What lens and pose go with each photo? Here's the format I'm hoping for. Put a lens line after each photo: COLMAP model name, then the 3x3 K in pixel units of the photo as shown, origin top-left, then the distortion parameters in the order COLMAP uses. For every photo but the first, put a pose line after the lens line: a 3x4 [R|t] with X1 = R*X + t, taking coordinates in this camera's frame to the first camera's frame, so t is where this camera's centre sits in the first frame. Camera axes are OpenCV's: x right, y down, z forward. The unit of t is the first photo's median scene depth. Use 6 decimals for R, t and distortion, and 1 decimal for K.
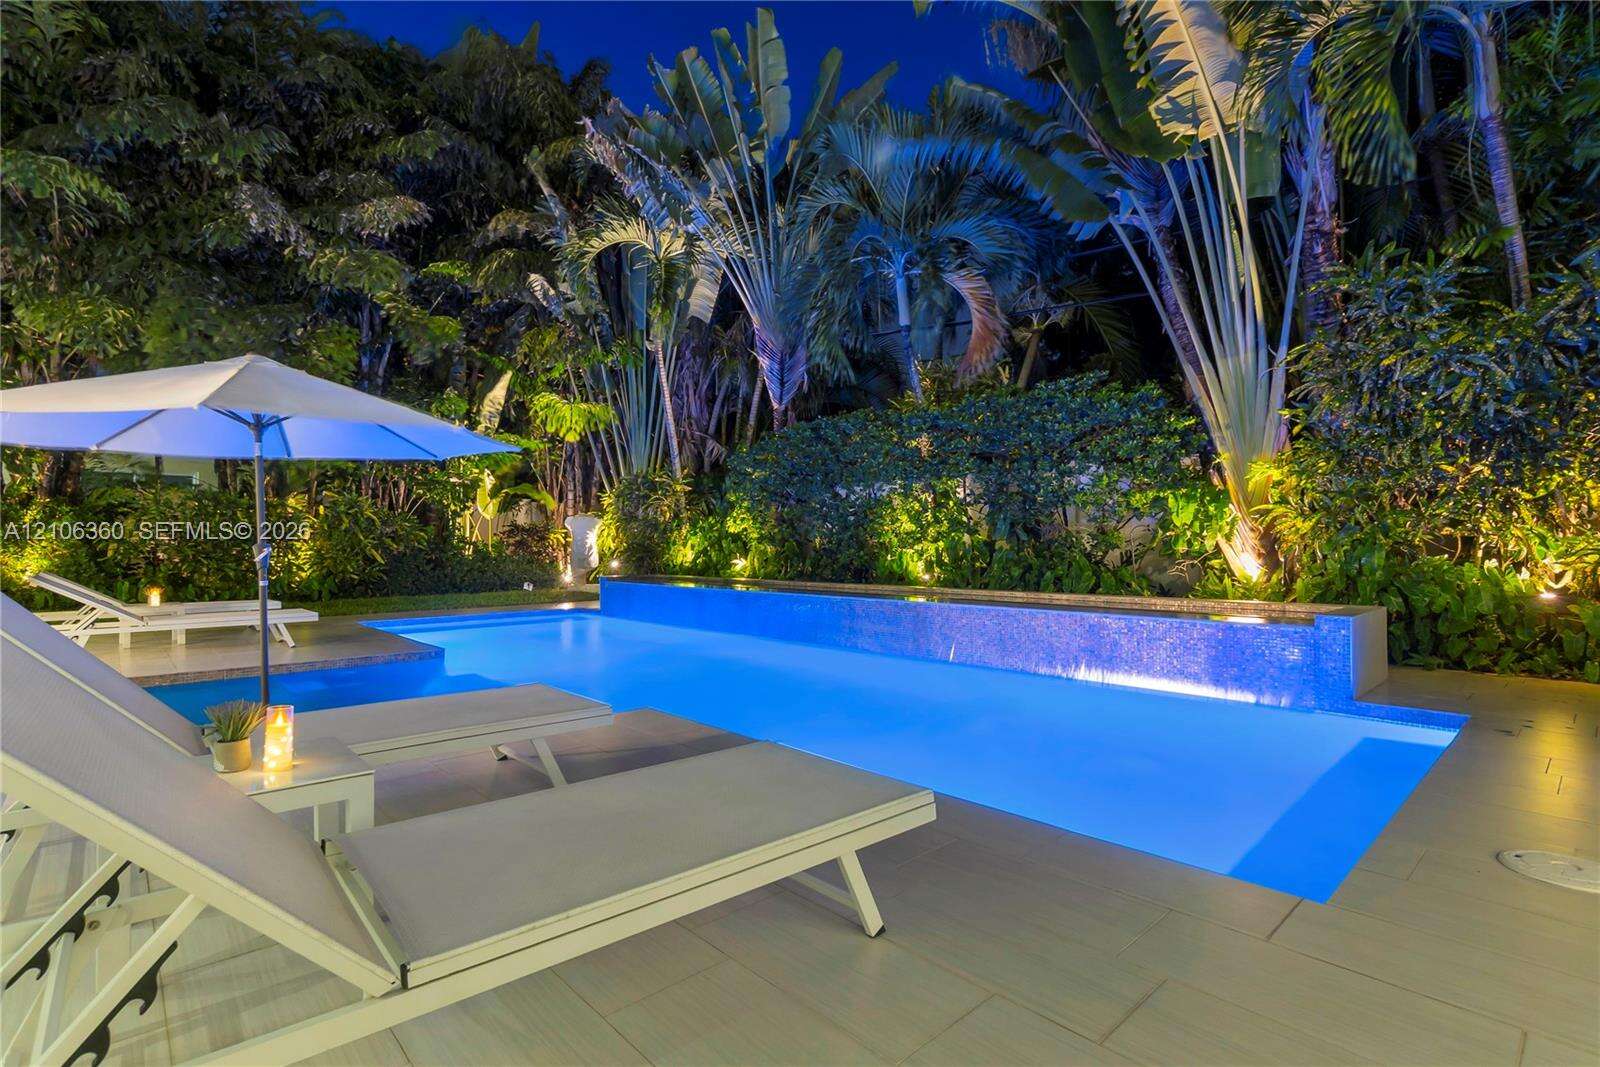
lens RADIAL K [[754.4, 0, 790.1], [0, 754.4, 534.0], [0, 0, 1]] dist [0.000977, 0.000226]
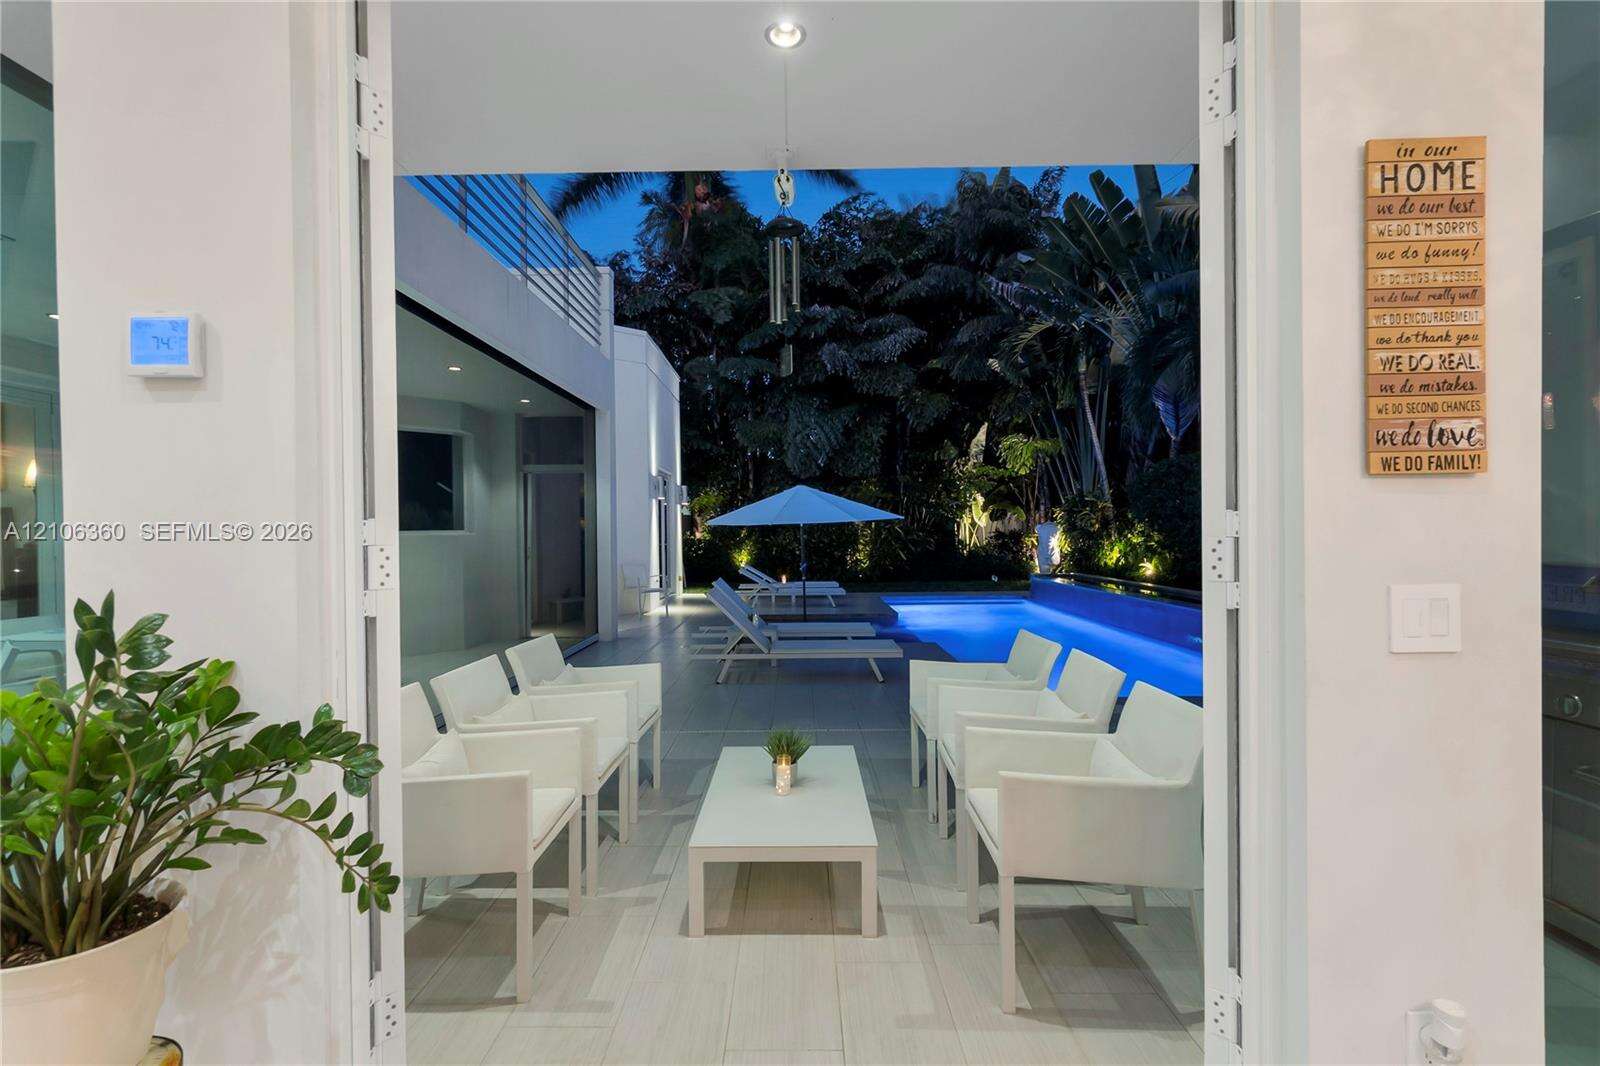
lens RADIAL K [[779.6, 0, 800.0], [0, 779.6, 533.0], [0, 0, 1]] dist [-0.001174, -0.000009]
pose [[0.740888, 0.000737, -0.671628, 0.345737], [0.014687, 0.999742, 0.017299, -0.043205], [0.671467, -0.022681, 0.740687, -0.305032]]
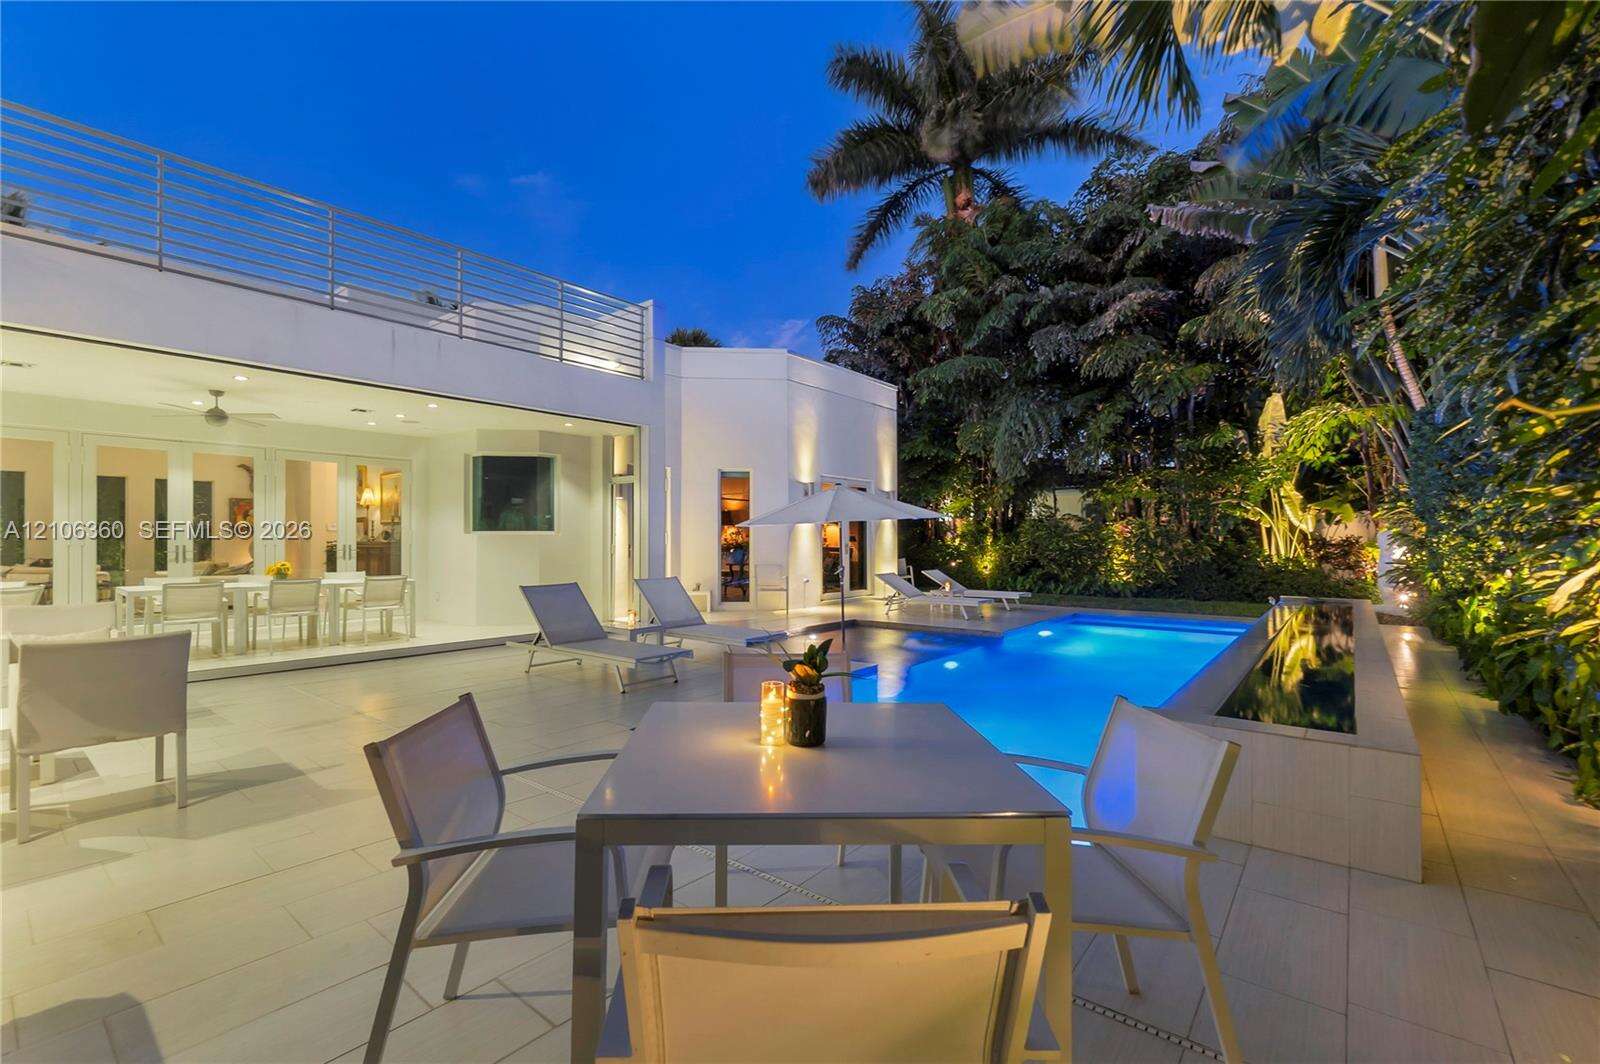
lens RADIAL K [[697.3, 0, 795.4], [0, 697.3, 542.5], [0, 0, 1]] dist [-0.022485, -0.000189]
pose [[0.129277, -0.003226, -0.991603, 0.495451], [0.016742, 0.999859, -0.001071, -0.018506], [0.991467, -0.016463, 0.129312, 0.224970]]
